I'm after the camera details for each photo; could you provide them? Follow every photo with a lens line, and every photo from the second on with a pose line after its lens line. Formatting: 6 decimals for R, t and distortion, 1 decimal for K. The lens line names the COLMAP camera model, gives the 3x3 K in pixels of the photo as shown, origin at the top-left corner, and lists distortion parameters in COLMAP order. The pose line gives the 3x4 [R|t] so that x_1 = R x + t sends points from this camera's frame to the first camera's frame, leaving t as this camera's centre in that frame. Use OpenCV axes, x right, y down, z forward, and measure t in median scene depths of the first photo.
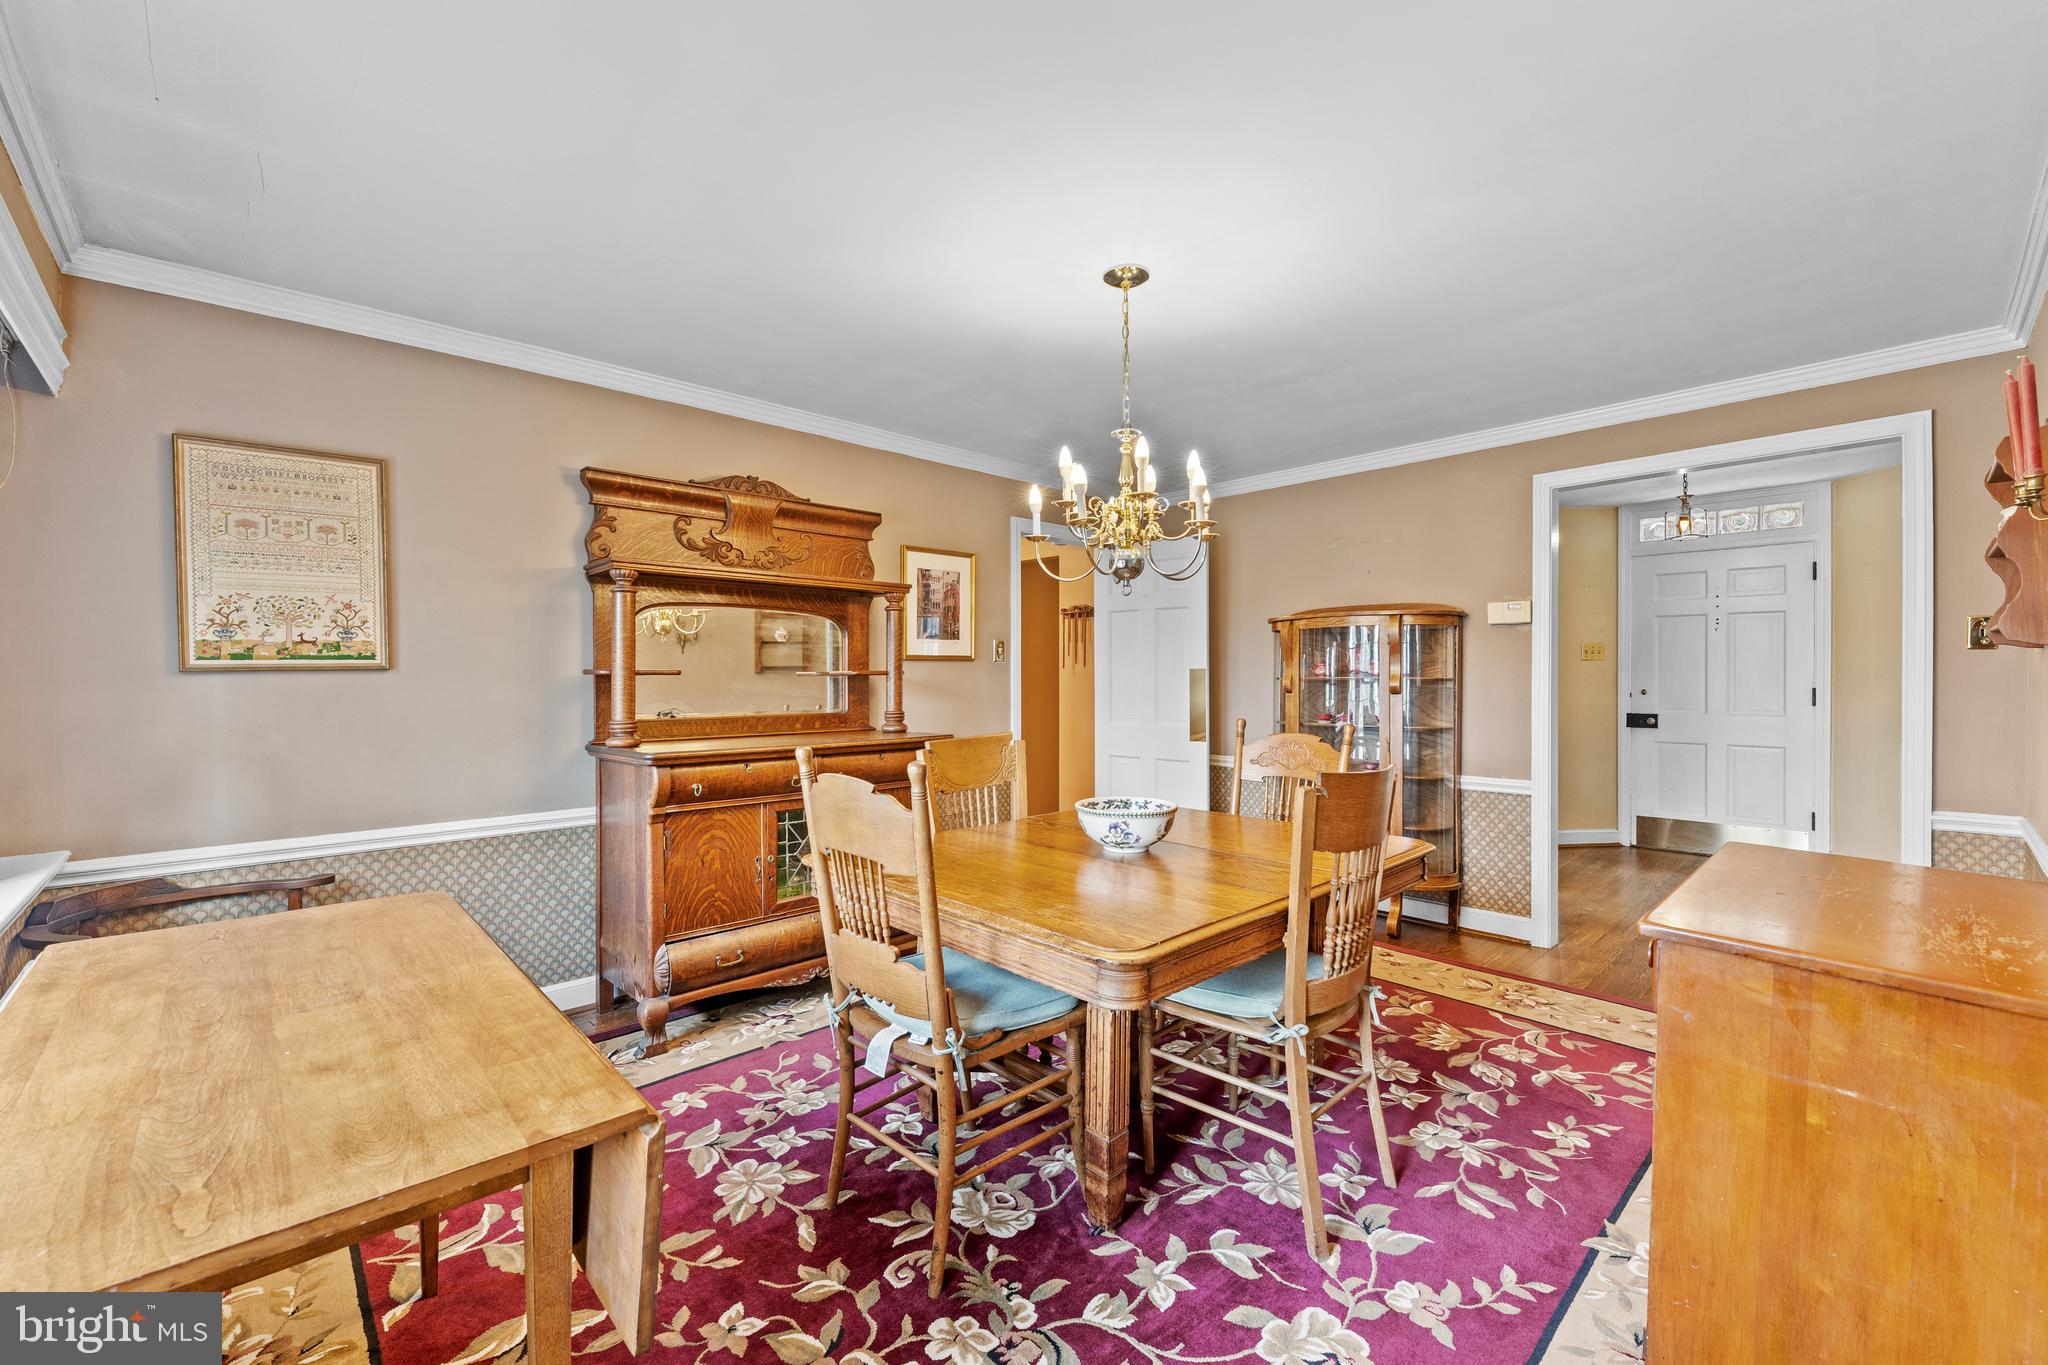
lens RADIAL K [[818.8, 0, 1024.7], [0, 818.8, 681.0], [0, 0, 1]] dist [0.002976, -0.000262]
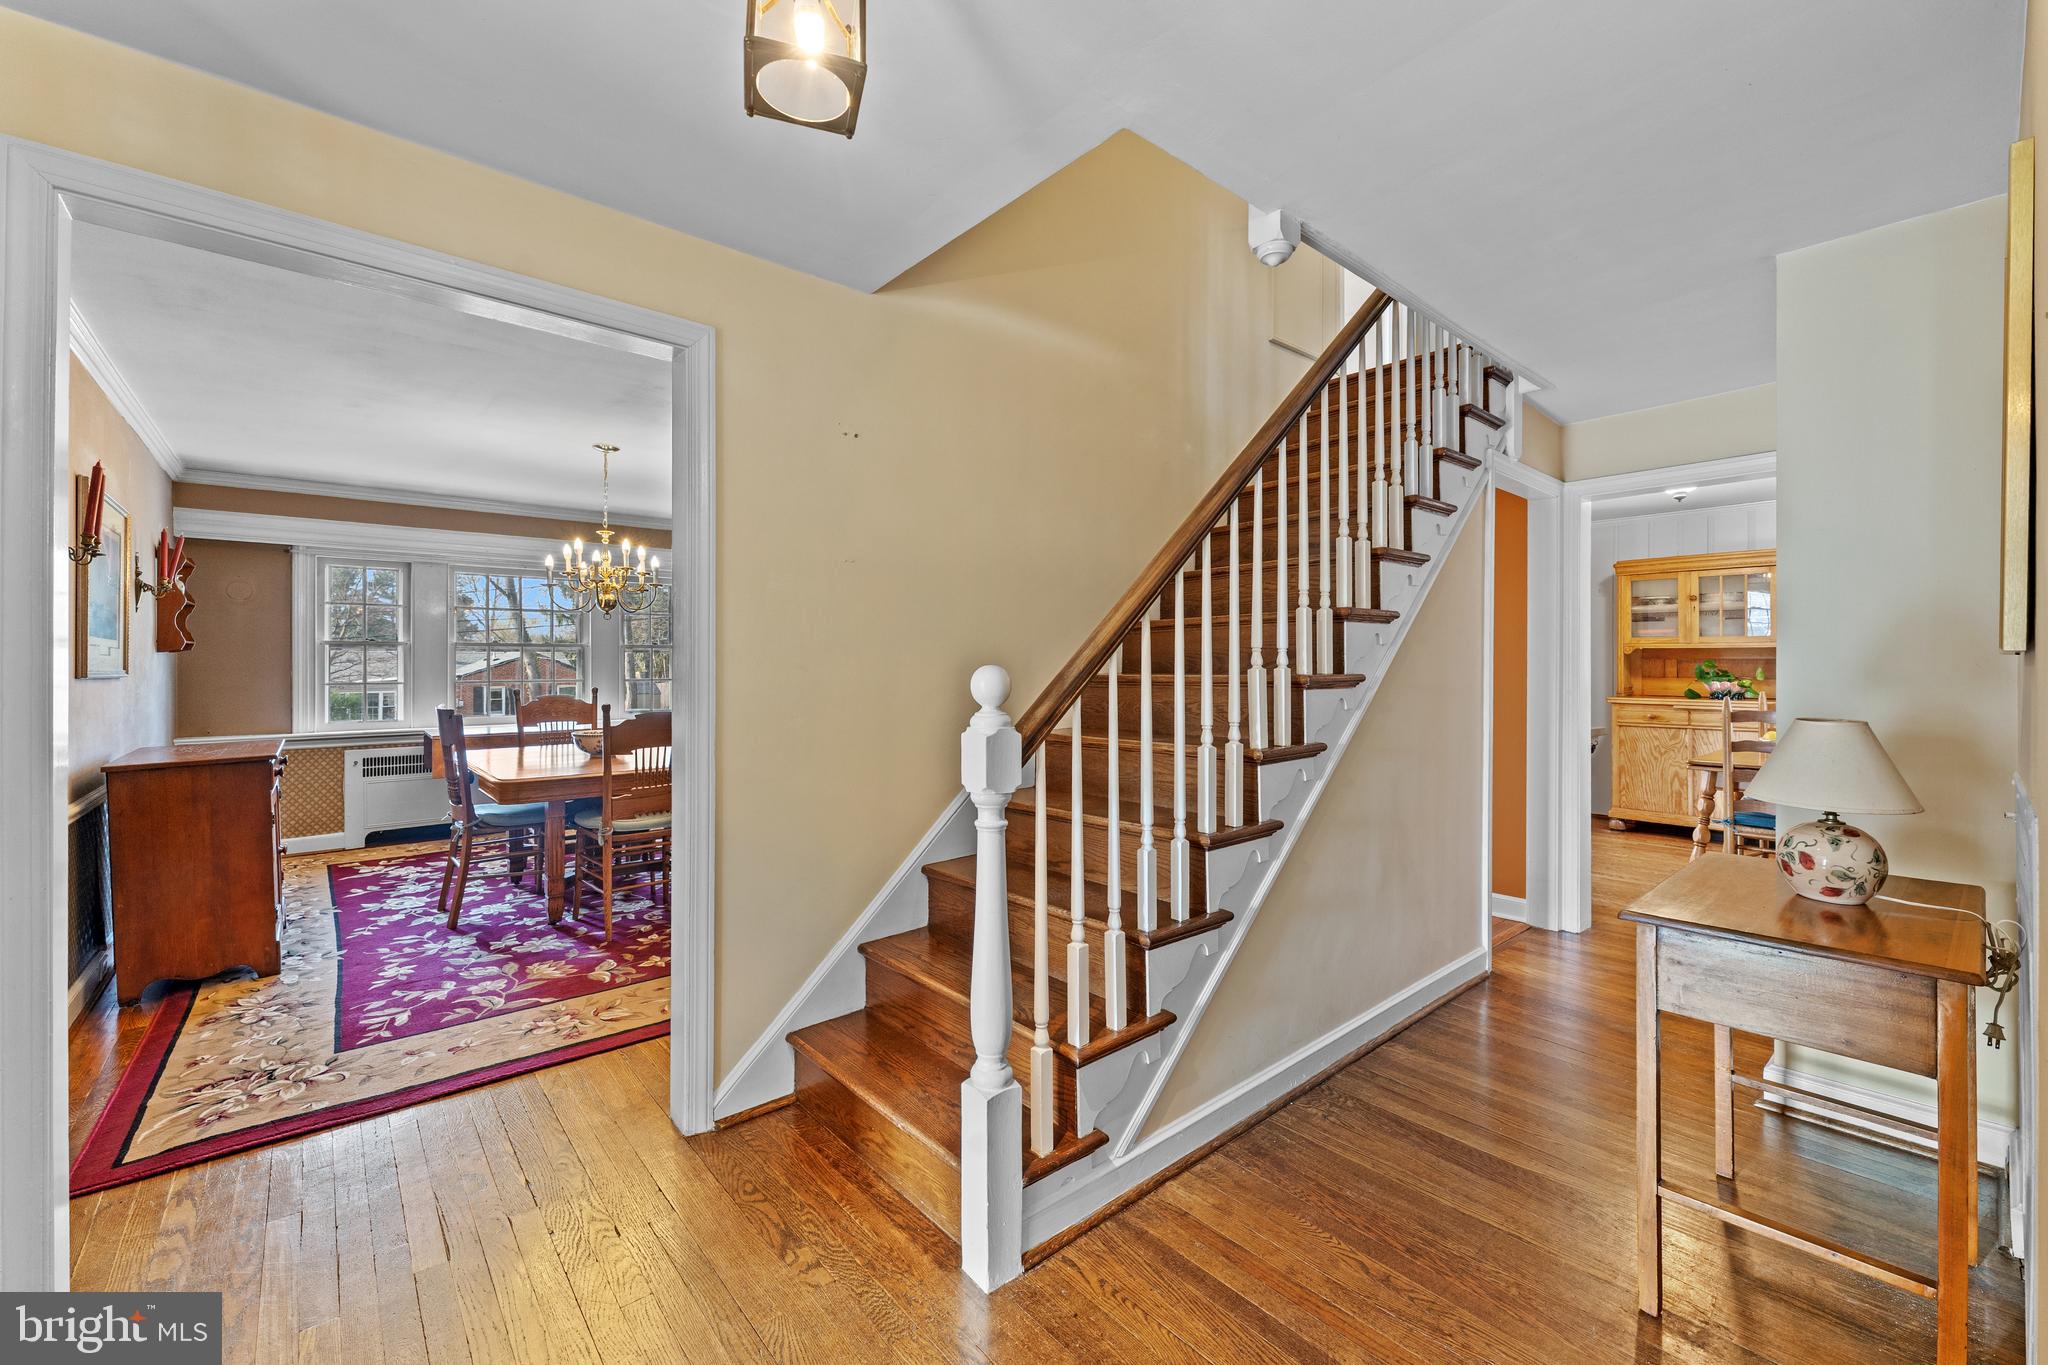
lens RADIAL K [[818.8, 0, 1033.2], [0, 818.8, 665.0], [0, 0, 1]] dist [0.002976, -0.000262]
pose [[-0.024451, 0.003932, -0.999693, 1.934307], [-0.020857, 0.999773, 0.004443, -0.027229], [0.999483, 0.020959, -0.024363, 1.991918]]
